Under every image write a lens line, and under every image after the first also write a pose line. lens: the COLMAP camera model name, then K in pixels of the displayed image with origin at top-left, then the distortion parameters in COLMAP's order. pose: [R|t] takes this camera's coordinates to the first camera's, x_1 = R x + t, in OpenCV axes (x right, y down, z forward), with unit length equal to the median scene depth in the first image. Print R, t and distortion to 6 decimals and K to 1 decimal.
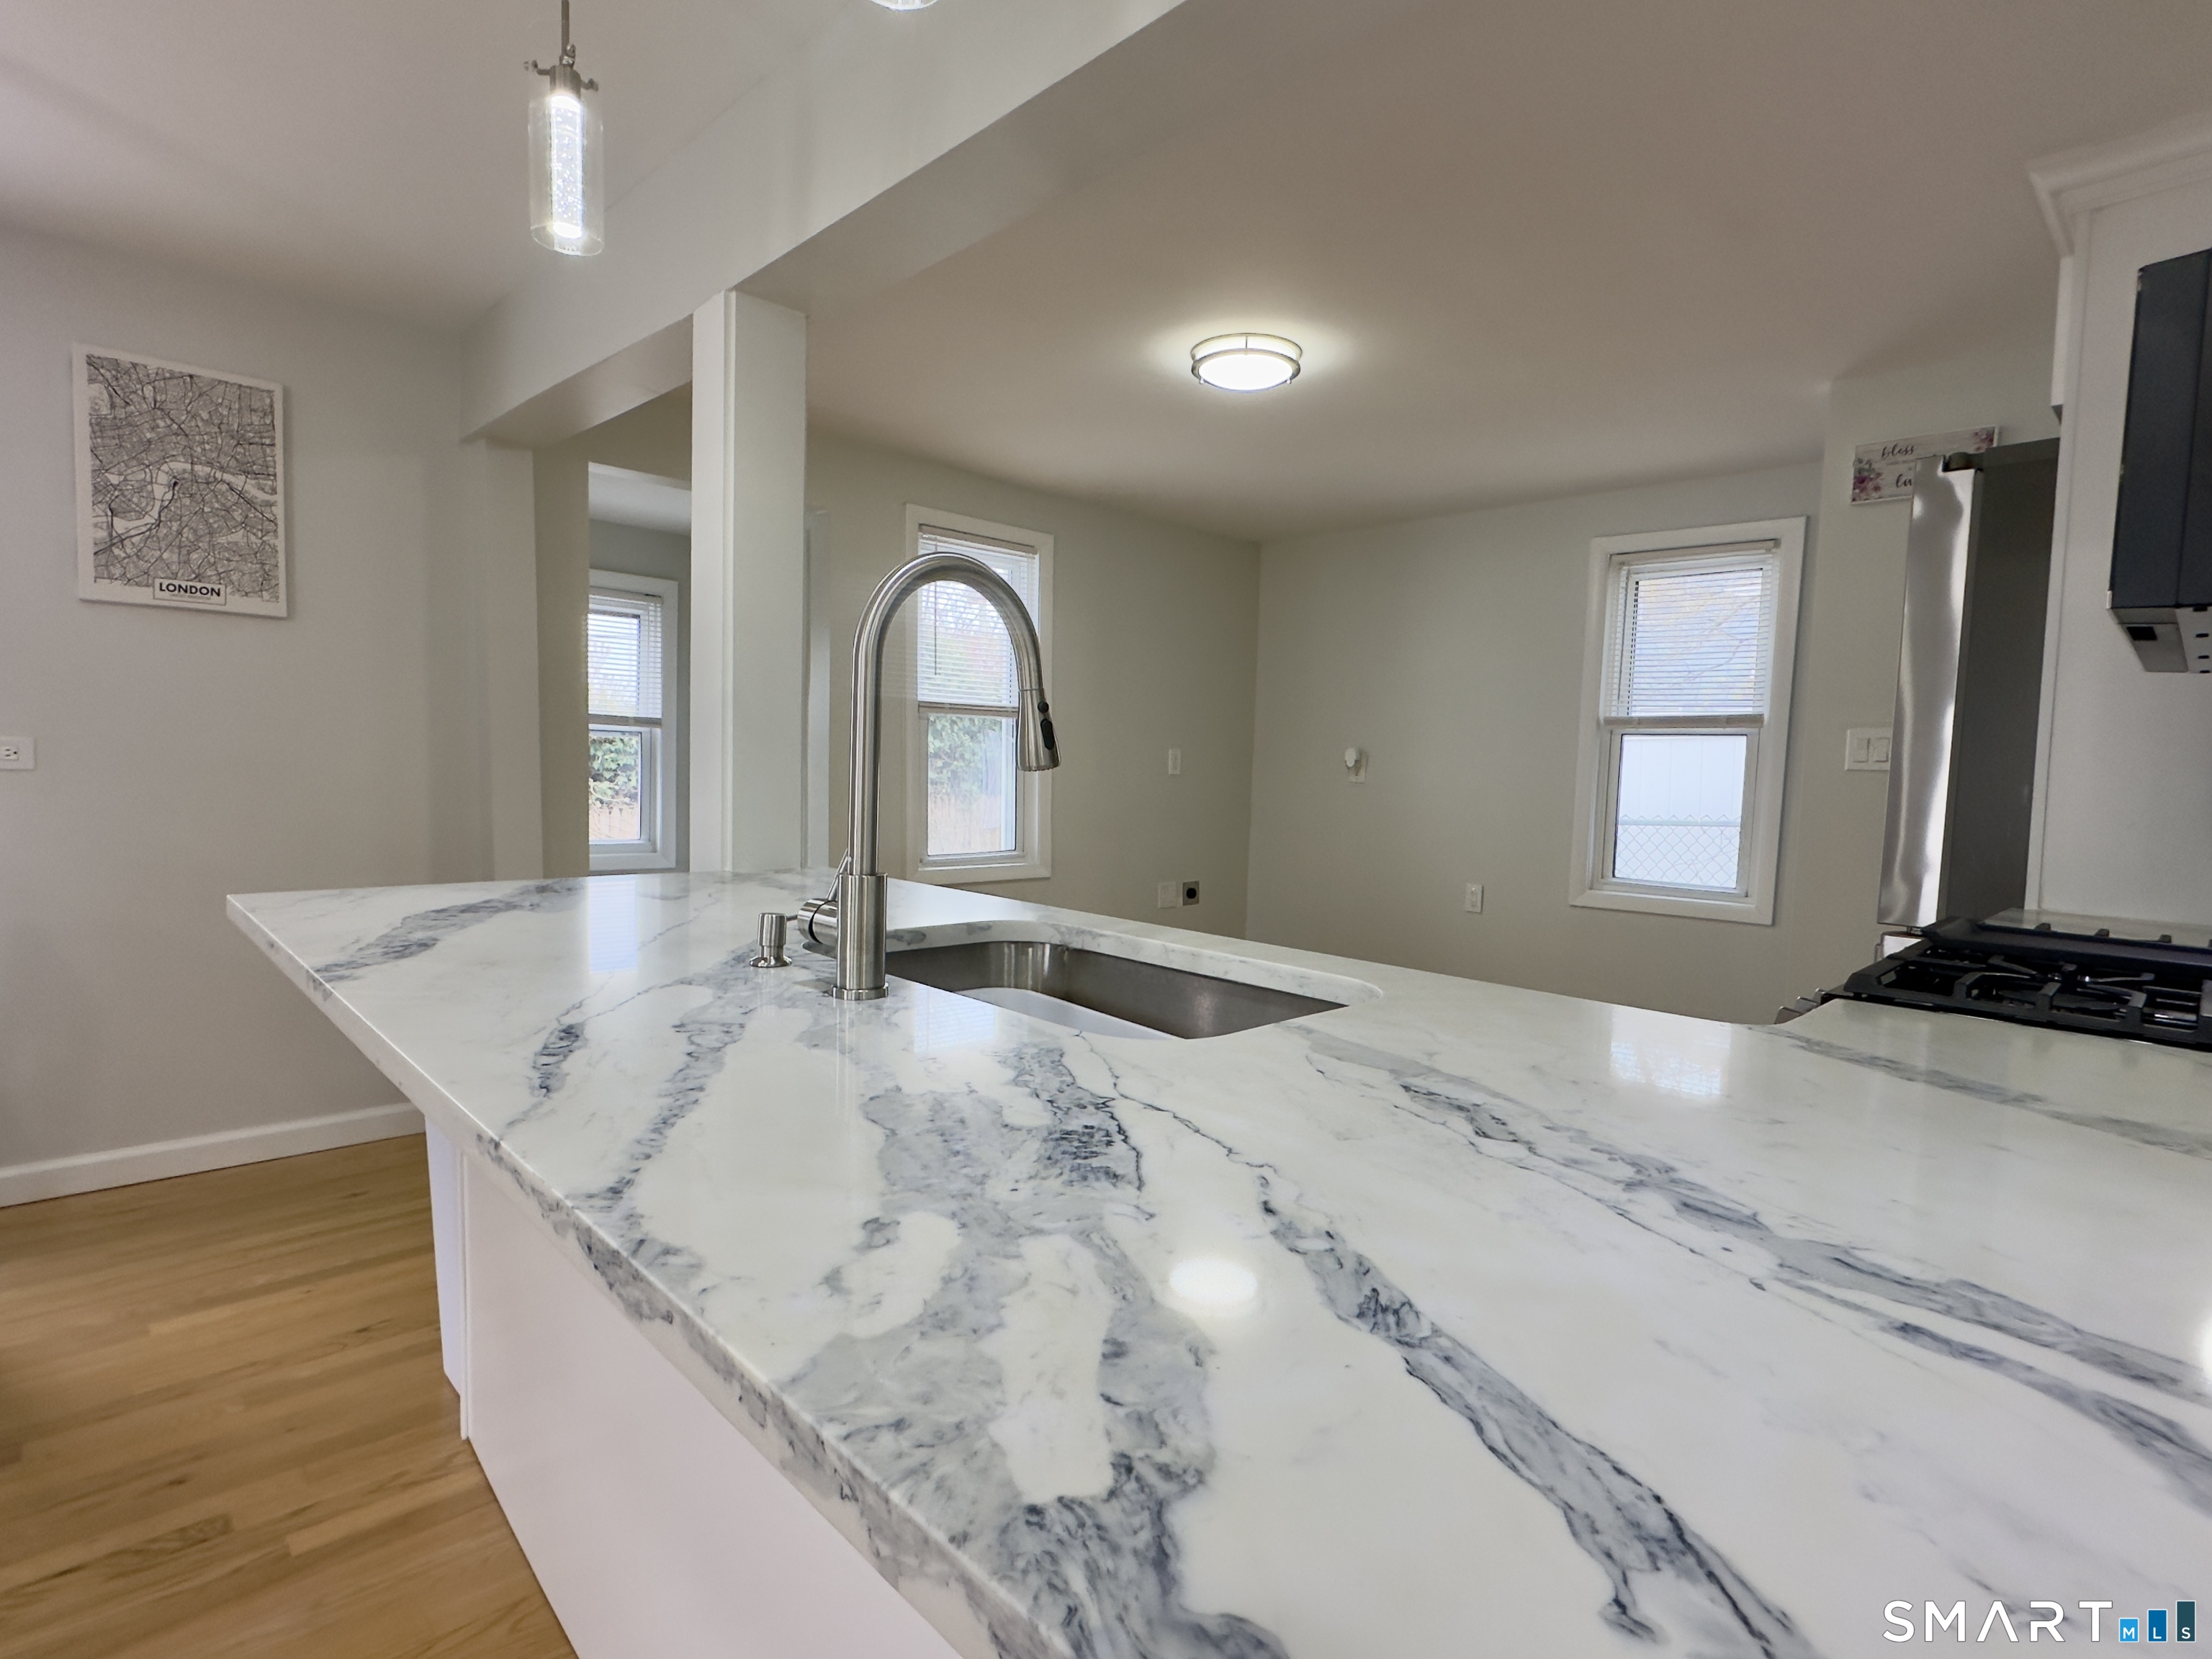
lens RADIAL K [[1102.0, 0, 1100.5], [0, 1102.0, 829.1], [0, 0, 1]] dist [-0.003728, 0.001034]
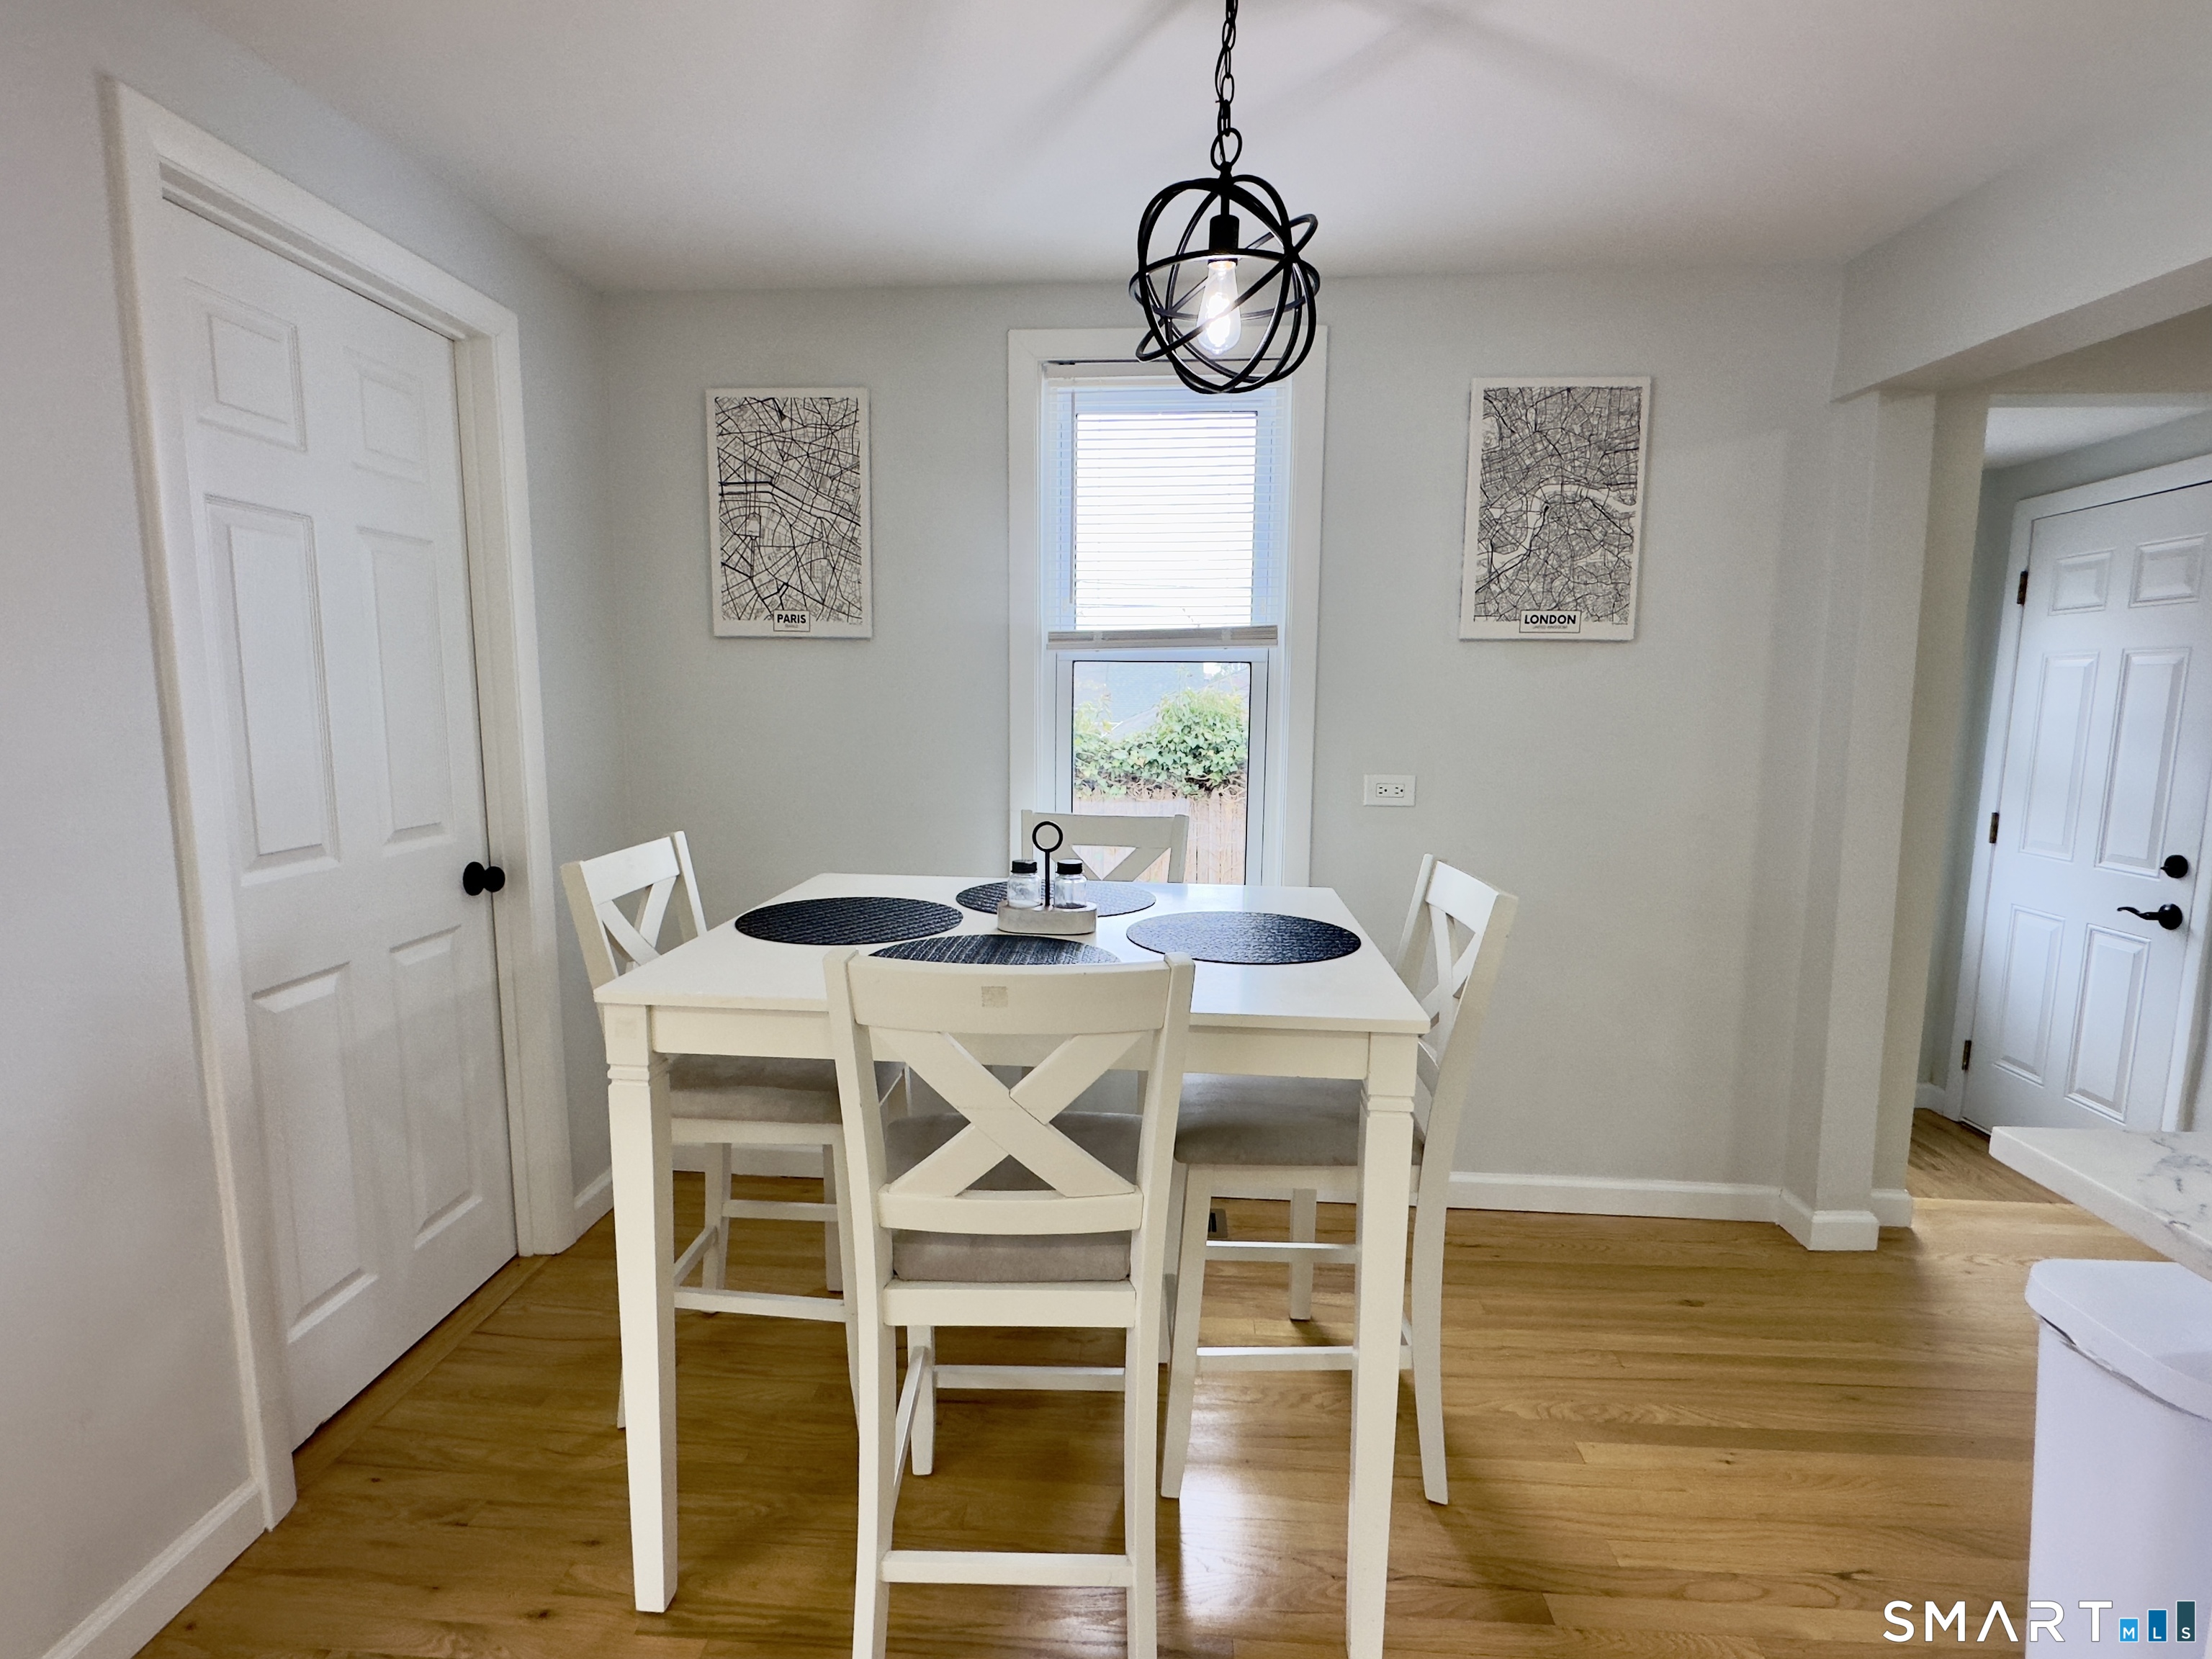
lens RADIAL K [[1102.0, 0, 1111.3], [0, 1102.0, 830.5], [0, 0, 1]] dist [-0.003728, 0.001034]
pose [[0.684962, 0.070798, -0.725130, -0.391464], [-0.035541, 0.997330, 0.063802, -0.084623], [0.727711, -0.017930, 0.685649, 0.069978]]
